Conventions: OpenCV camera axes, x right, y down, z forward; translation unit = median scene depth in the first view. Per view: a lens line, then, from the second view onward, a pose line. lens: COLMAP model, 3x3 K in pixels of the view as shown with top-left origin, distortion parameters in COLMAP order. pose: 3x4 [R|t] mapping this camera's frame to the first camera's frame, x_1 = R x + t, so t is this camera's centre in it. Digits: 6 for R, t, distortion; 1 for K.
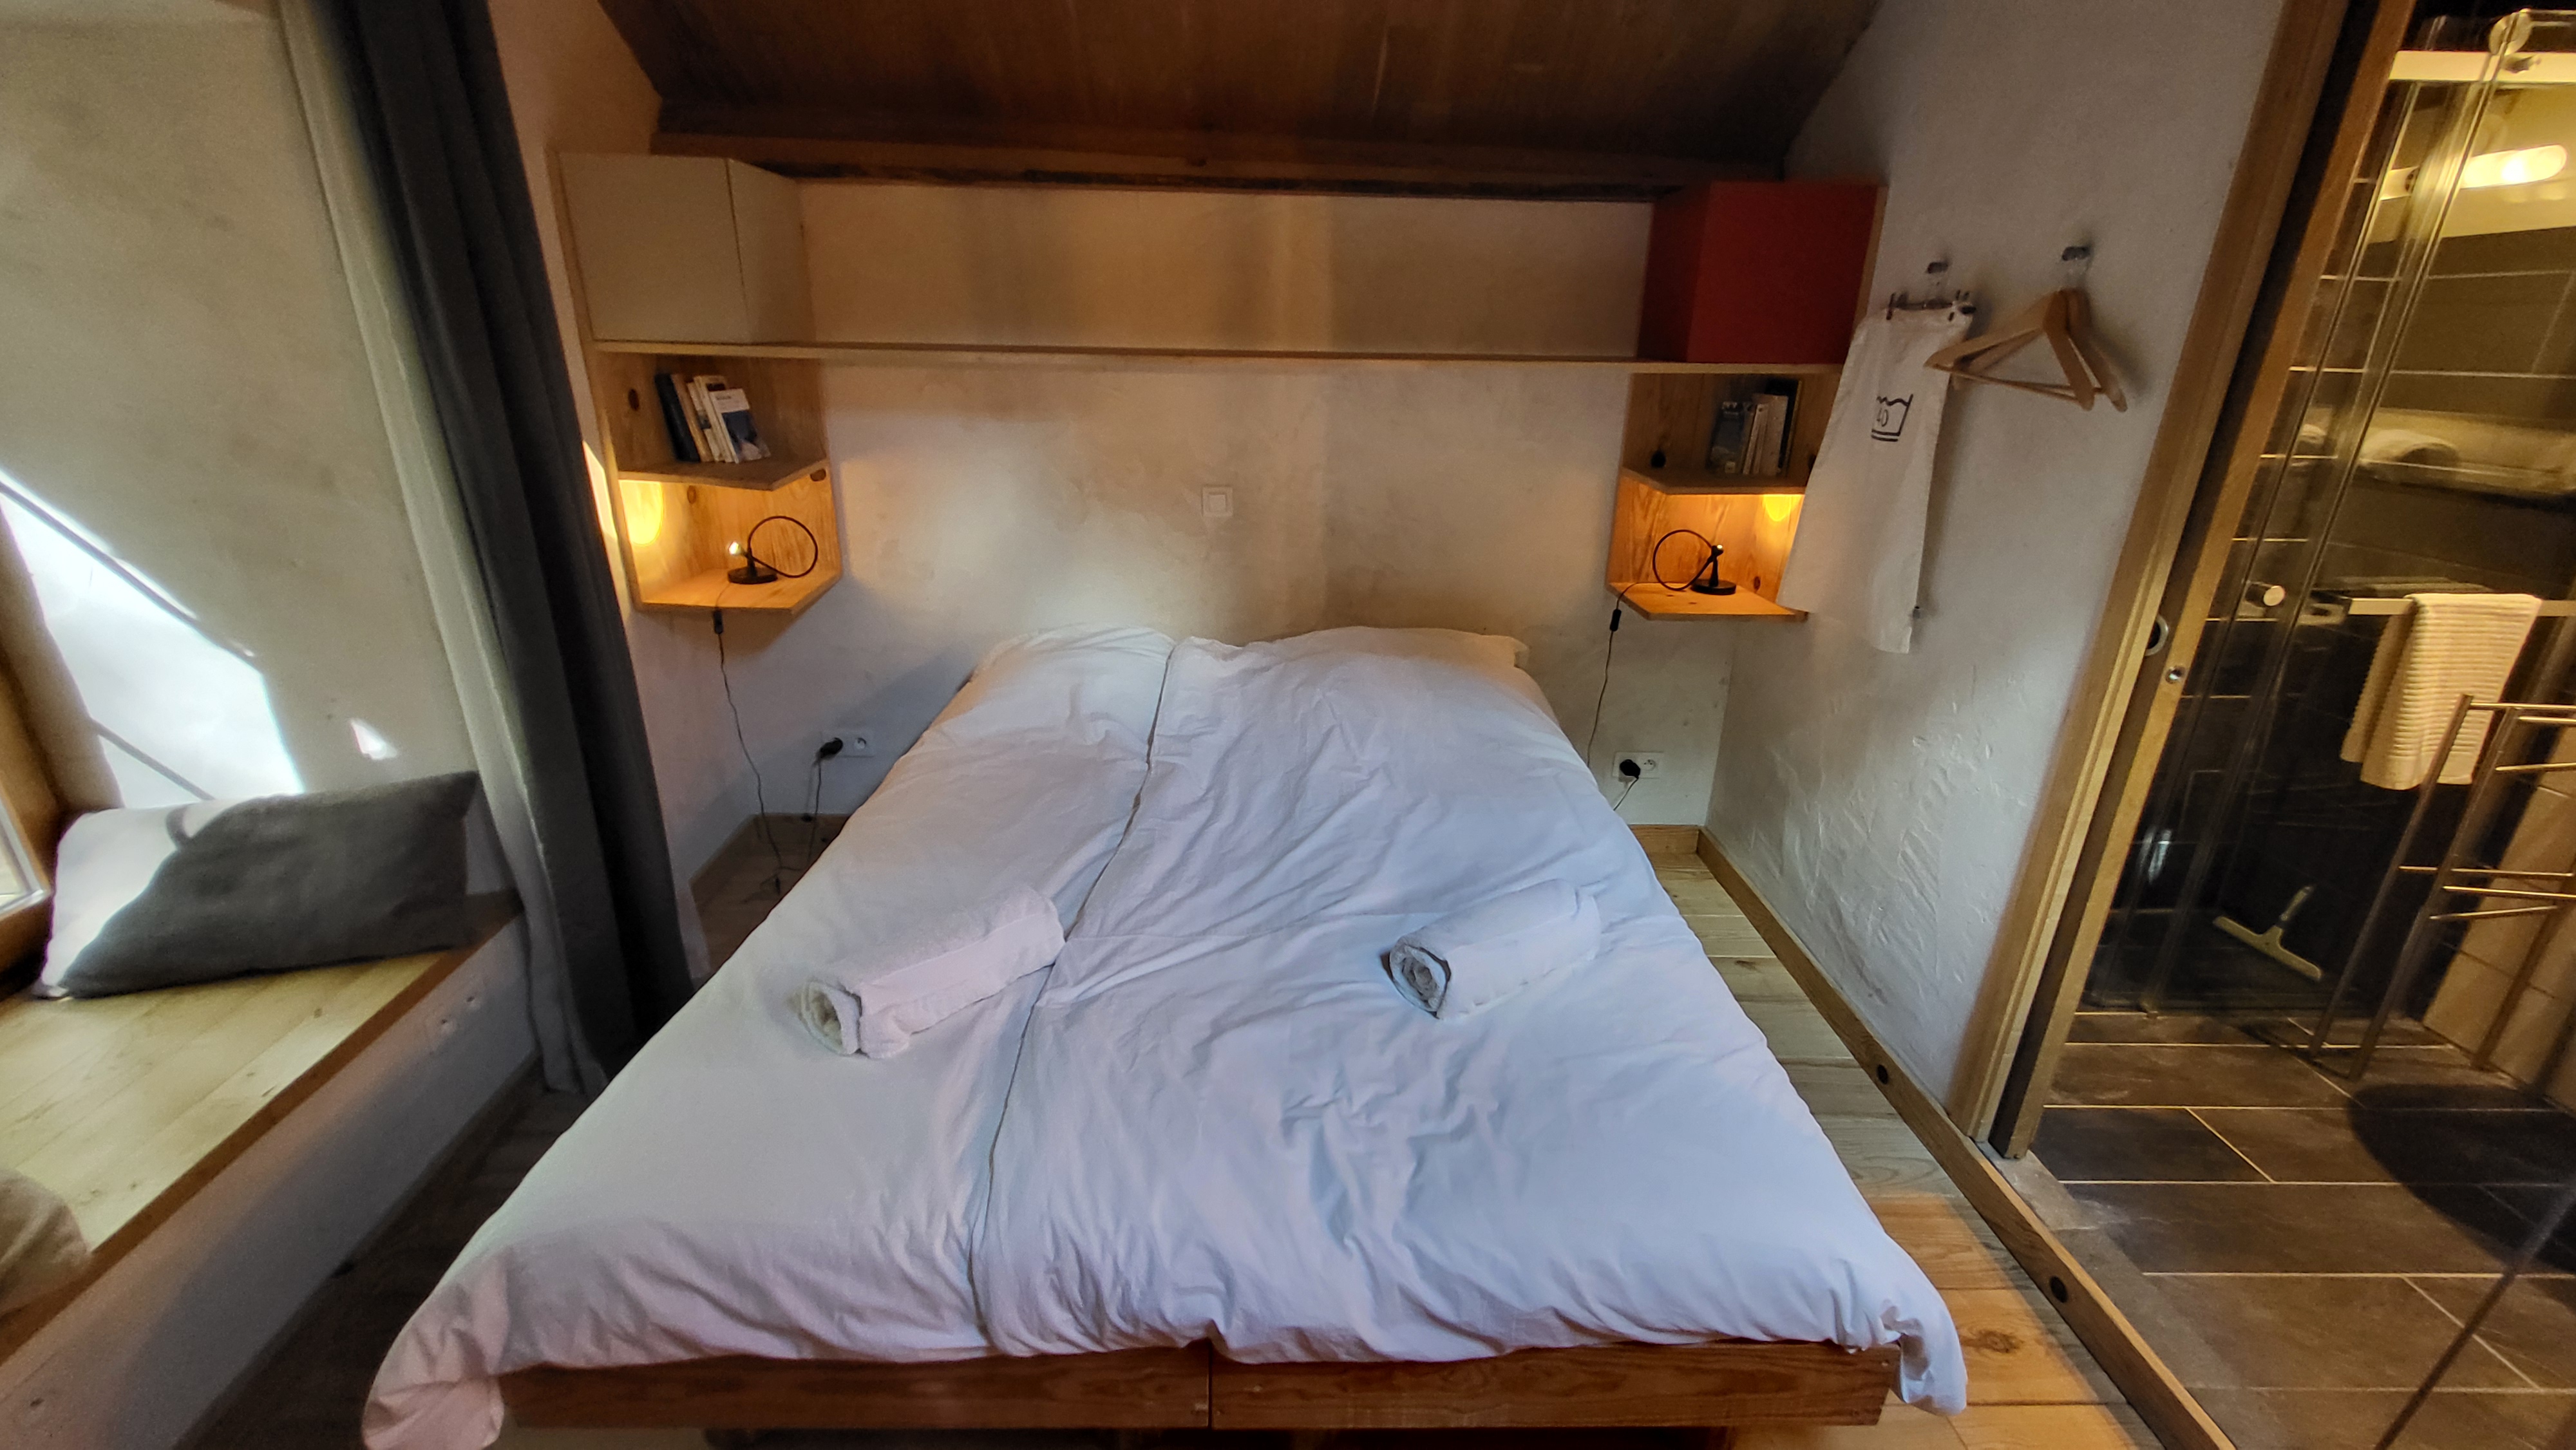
lens RADIAL K [[1064.3, 0, 1290.6], [0, 1064.3, 714.3], [0, 0, 1]] dist [0.000228, 0.000571]
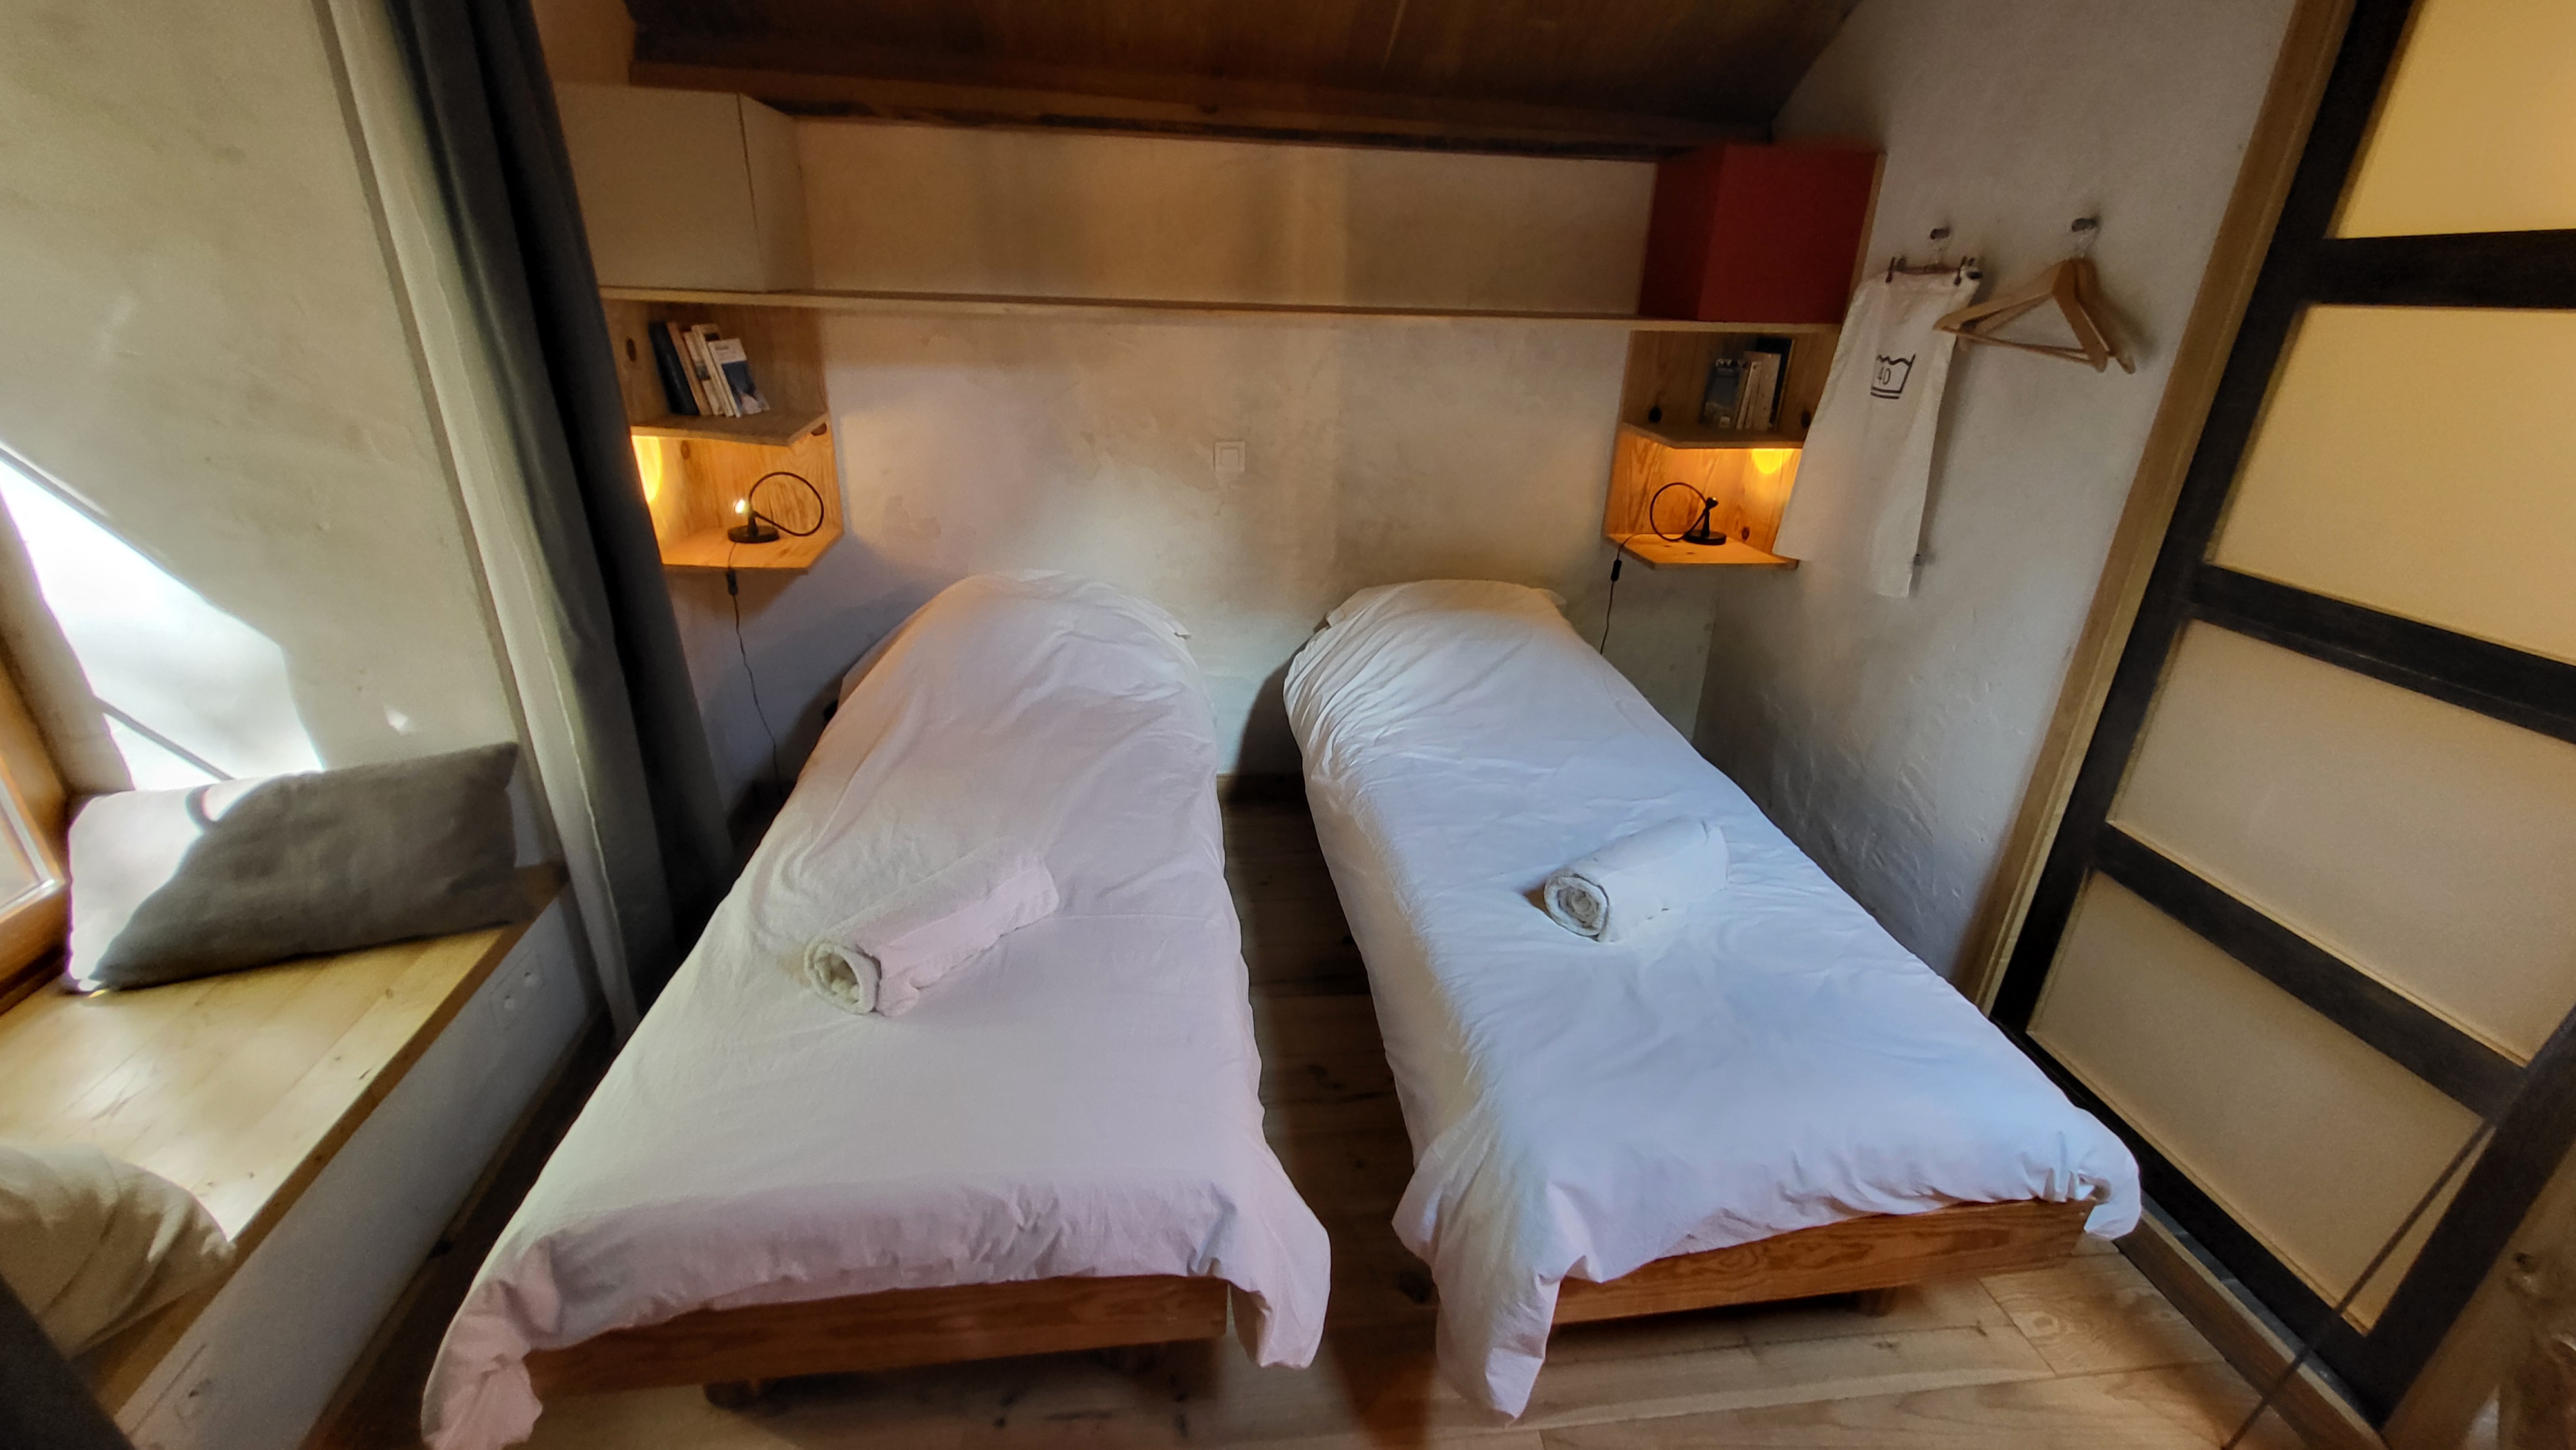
lens RADIAL K [[1064.3, 0, 1235.6], [0, 1064.3, 721.8], [0, 0, 1]] dist [0.000228, 0.000571]
pose [[0.995634, -0.024177, 0.090158, -0.186970], [0.019551, 0.998464, 0.051847, -0.001316], [-0.091273, -0.049858, 0.994577, -0.016982]]
